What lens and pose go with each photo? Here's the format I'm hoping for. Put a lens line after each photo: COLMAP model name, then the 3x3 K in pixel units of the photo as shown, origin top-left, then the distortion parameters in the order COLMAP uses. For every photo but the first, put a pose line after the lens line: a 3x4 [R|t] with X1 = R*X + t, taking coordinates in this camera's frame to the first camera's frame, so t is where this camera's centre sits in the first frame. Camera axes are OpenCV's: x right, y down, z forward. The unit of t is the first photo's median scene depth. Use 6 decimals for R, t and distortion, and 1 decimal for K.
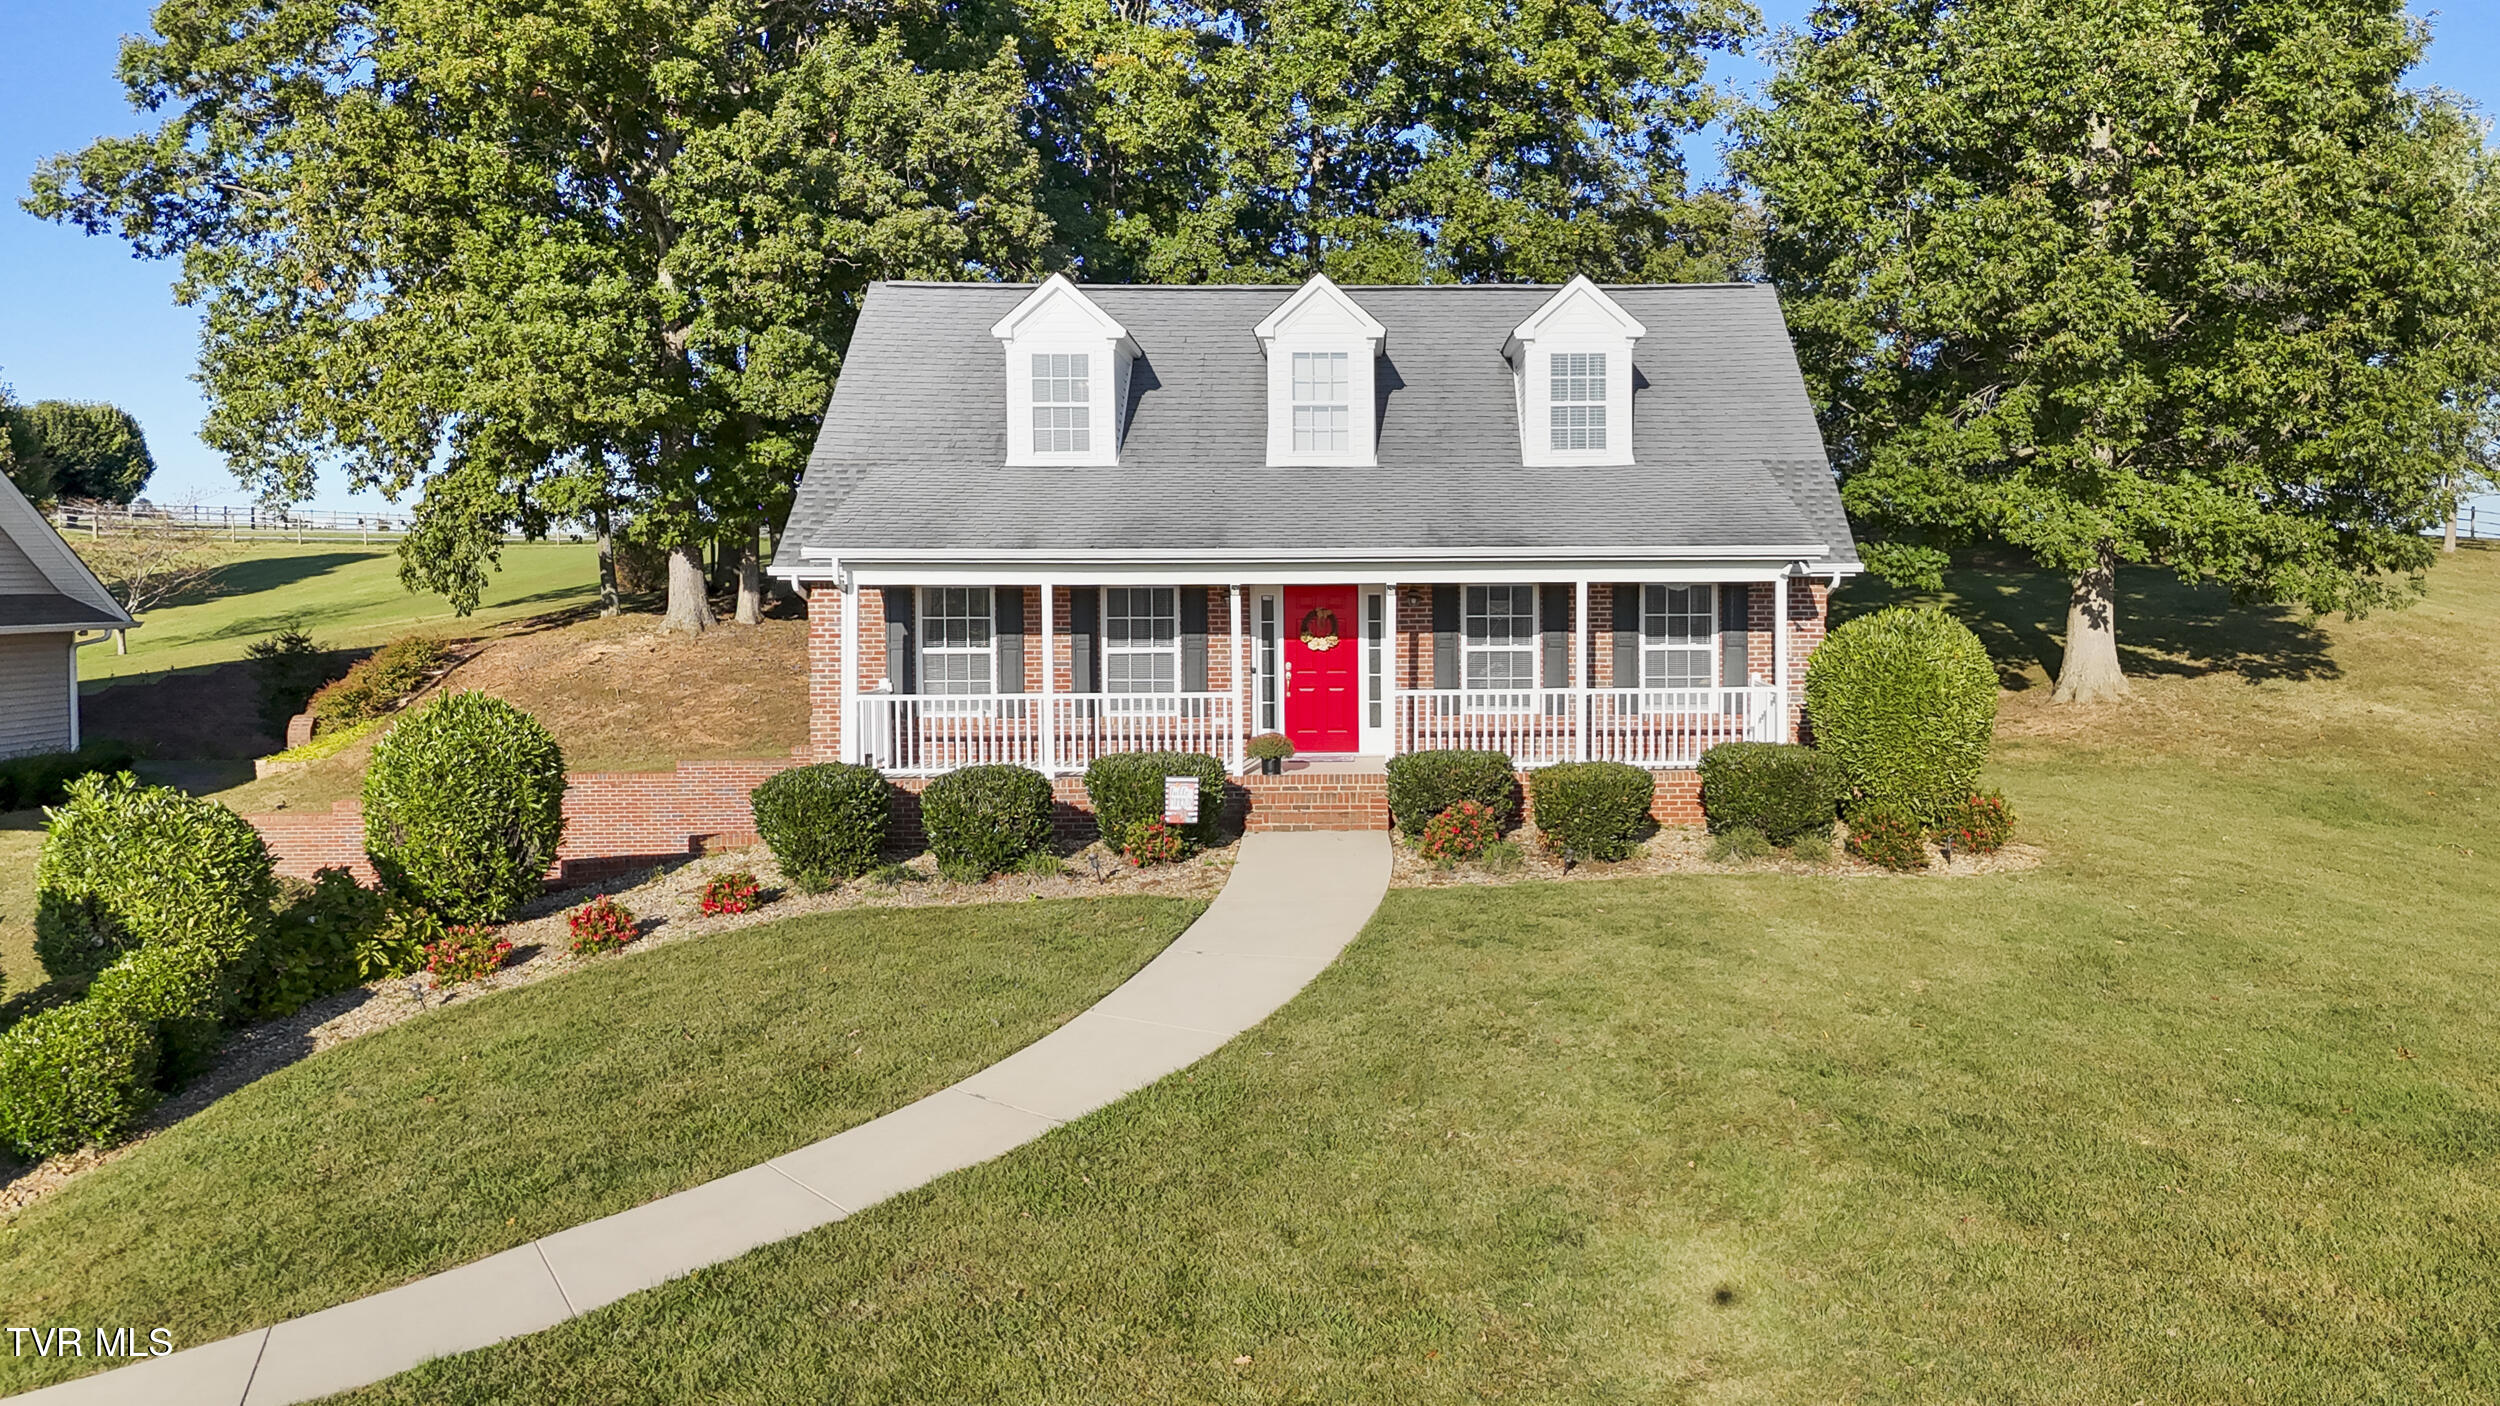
lens RADIAL K [[1855.6, 0, 1413.8], [0, 1855.6, 635.5], [0, 0, 1]] dist [0.051243, -0.000819]
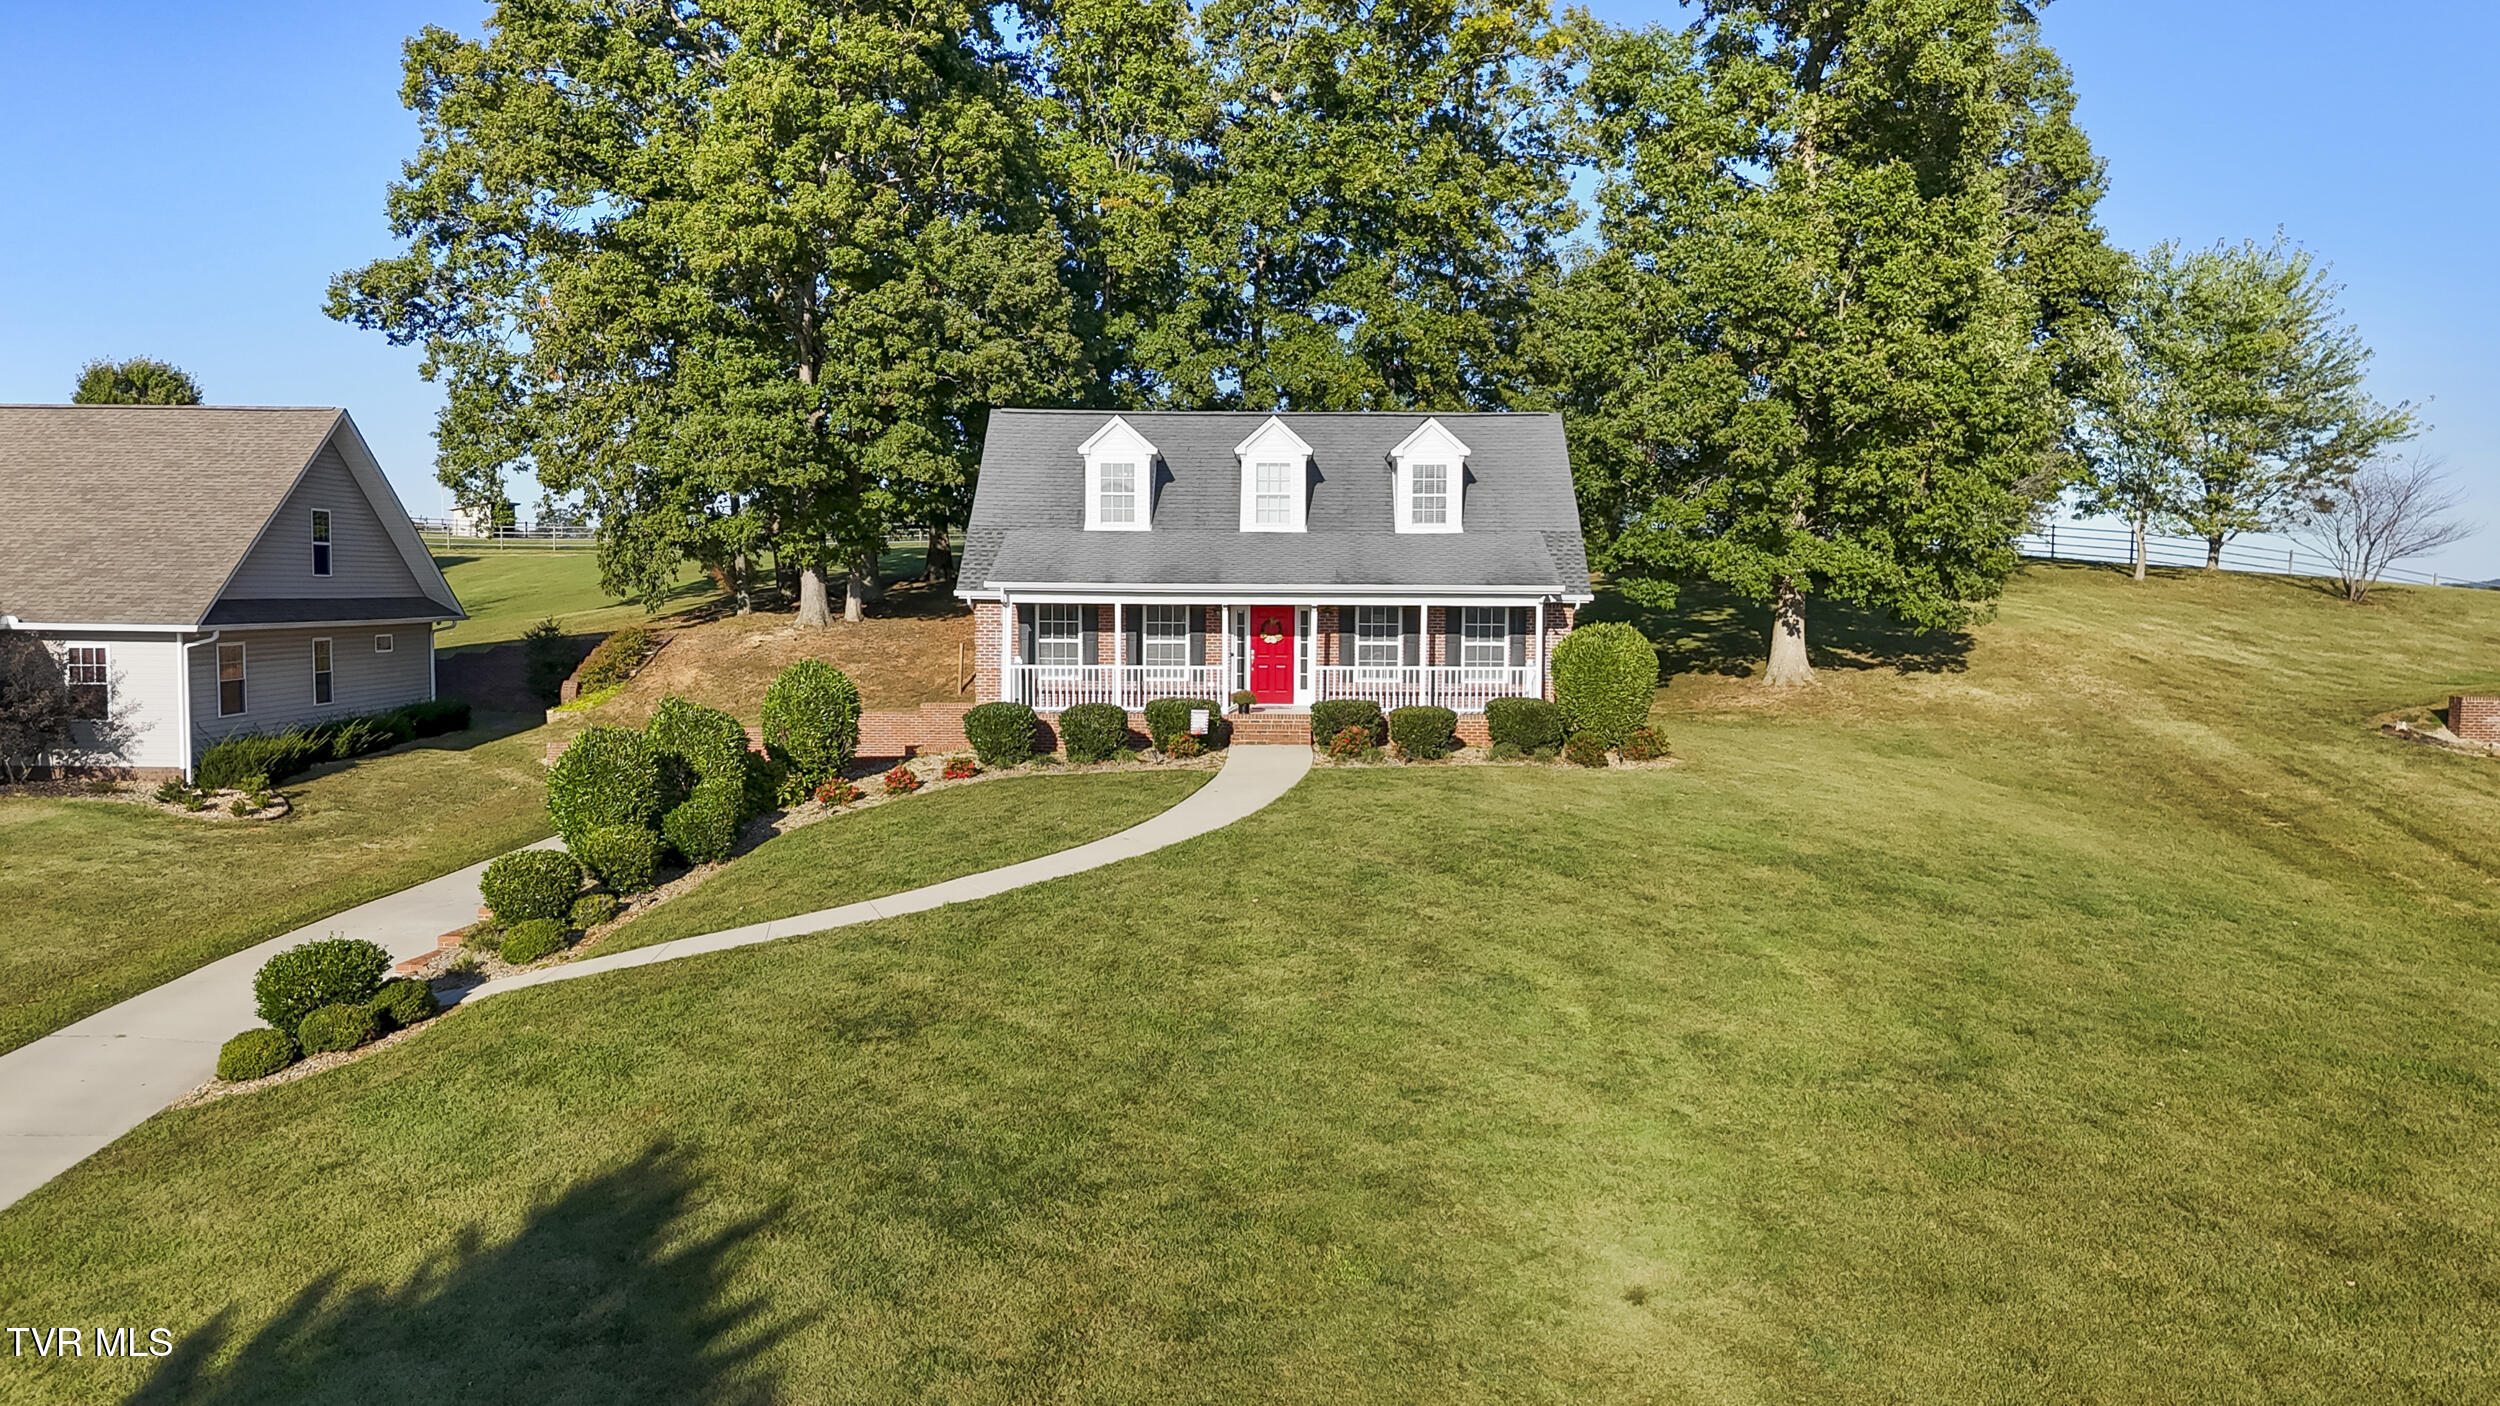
lens RADIAL K [[1794.0, 0, 1250.0], [0, 1794.0, 703.0], [0, 0, 1]] dist [0.067006, -0.070000]
pose [[0.998771, 0.013486, -0.047690, 0.008203], [-0.011703, 0.999229, 0.037464, 0.001350], [0.048159, -0.036860, 0.998159, -0.616247]]
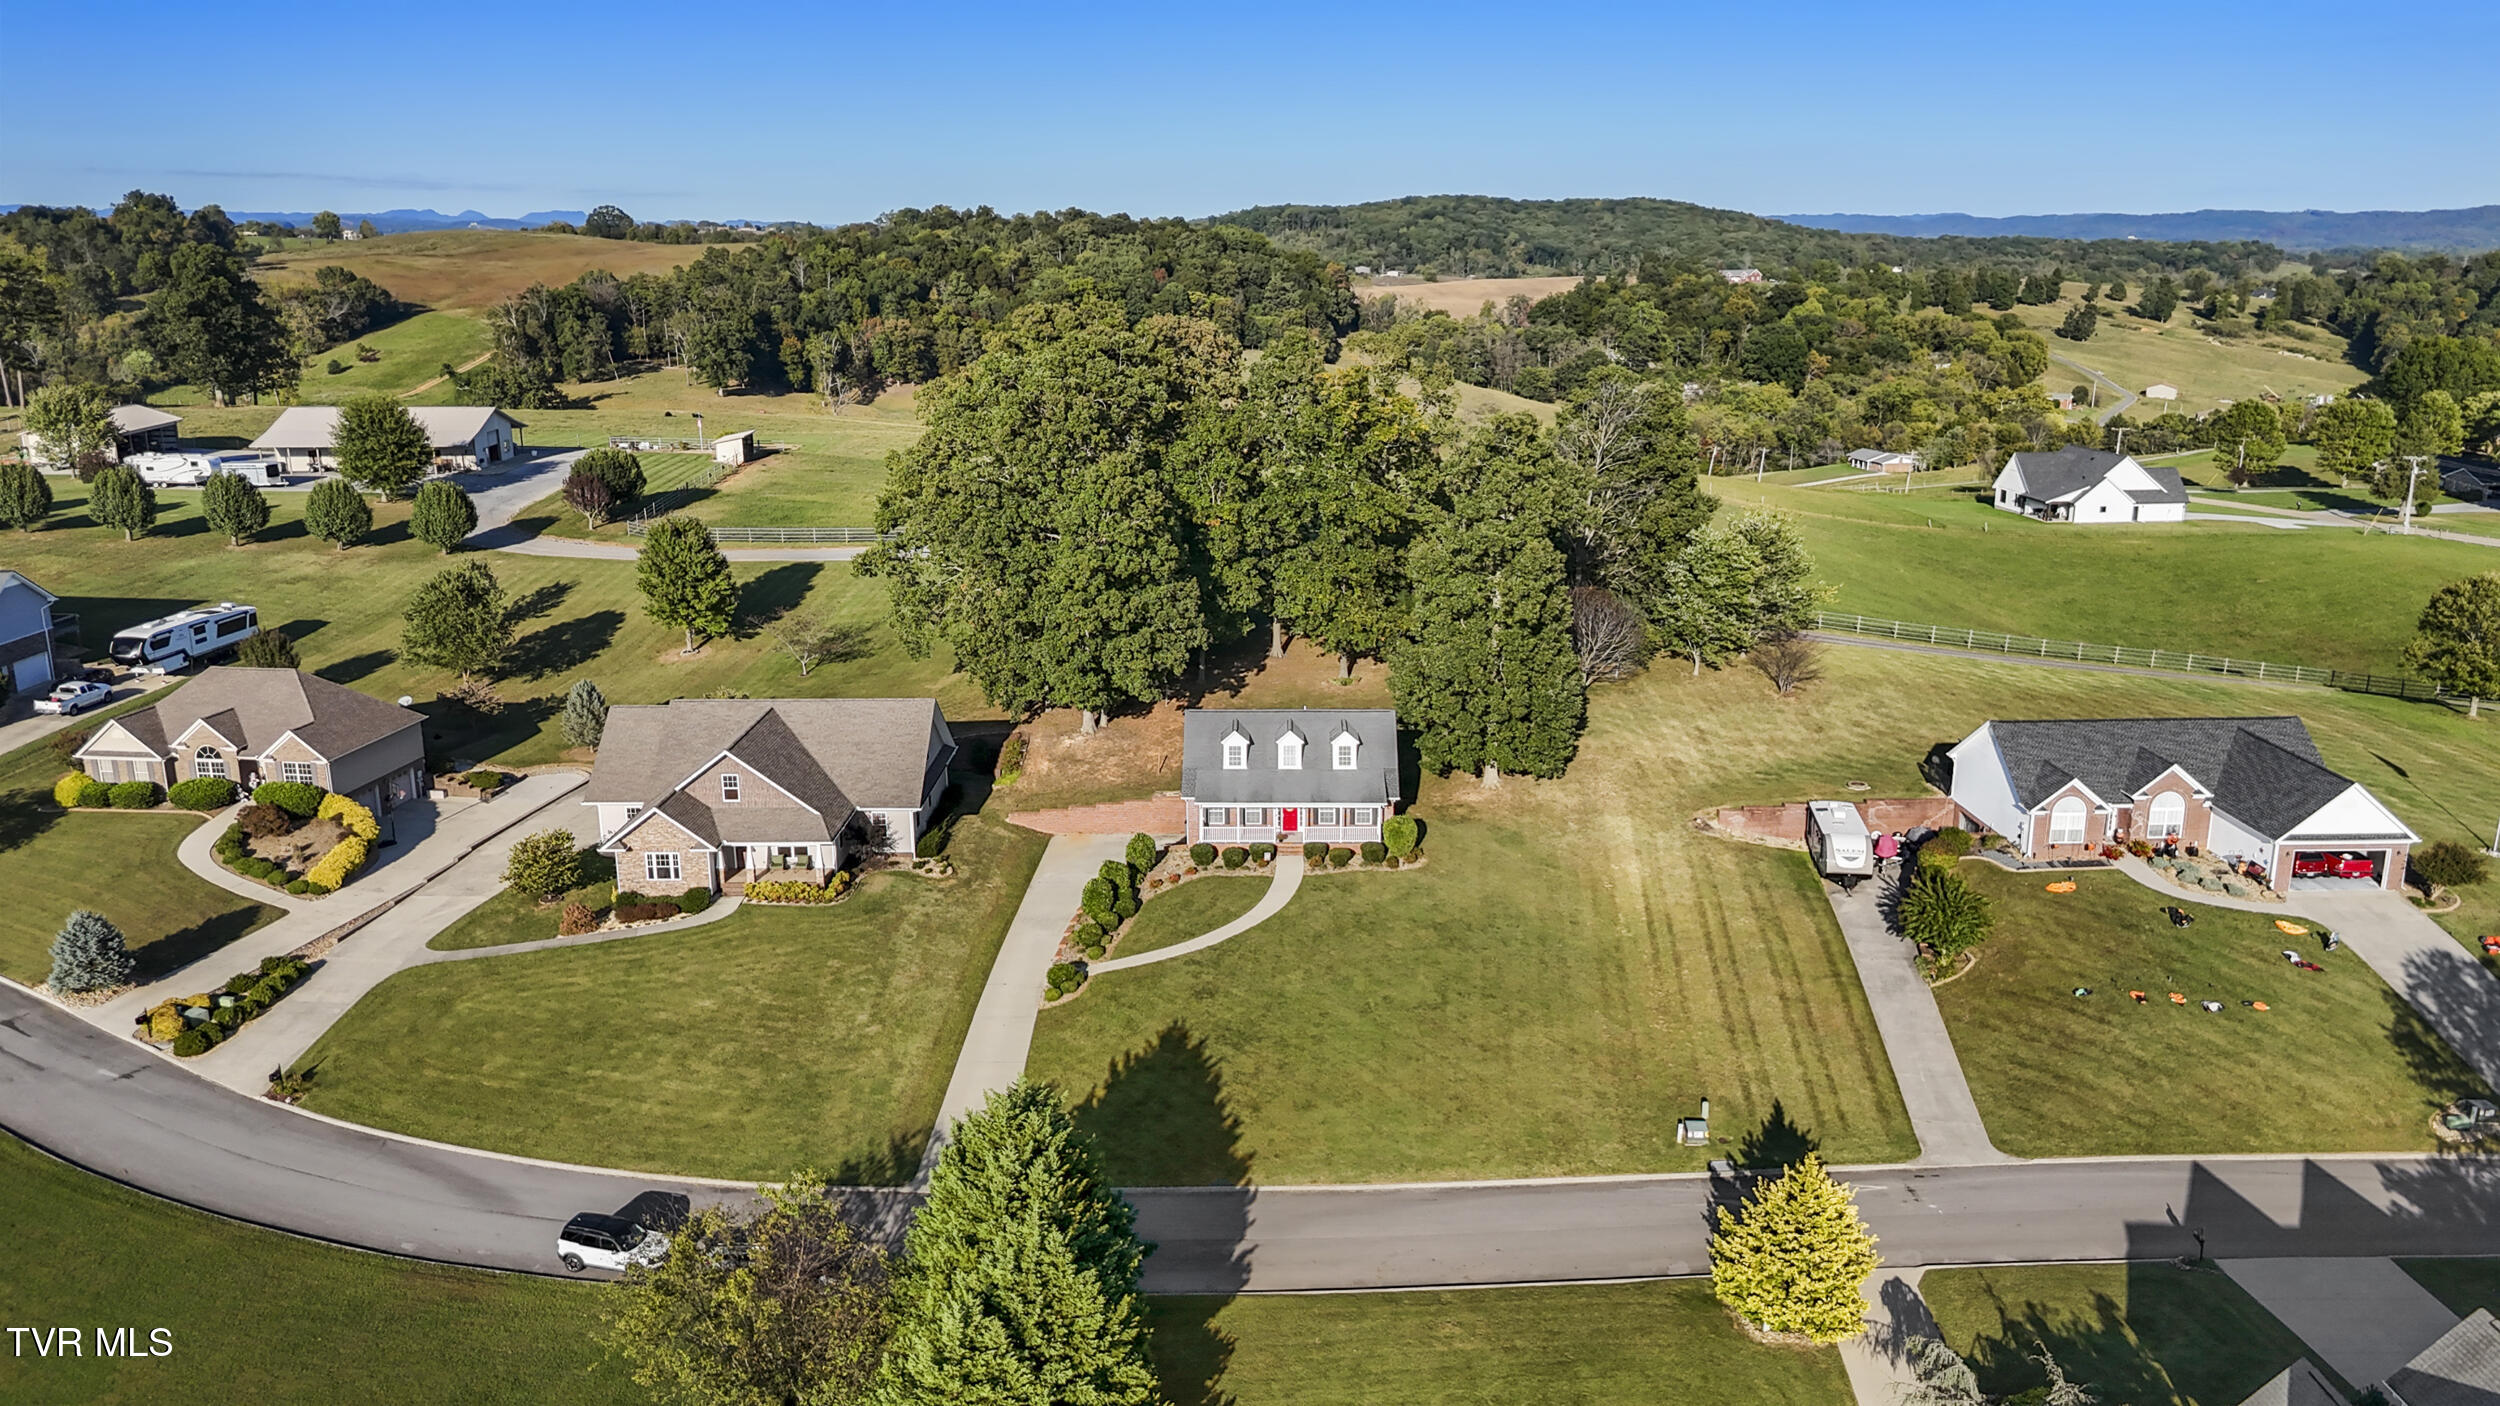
lens RADIAL K [[1794.0, 0, 1250.0], [0, 1794.0, 703.0], [0, 0, 1]] dist [0.067006, -0.070000]
pose [[0.998778, 0.016173, -0.046707, 0.057429], [-0.003766, 0.967103, 0.254357, -1.395910], [0.049284, -0.253870, 0.965982, -3.332039]]
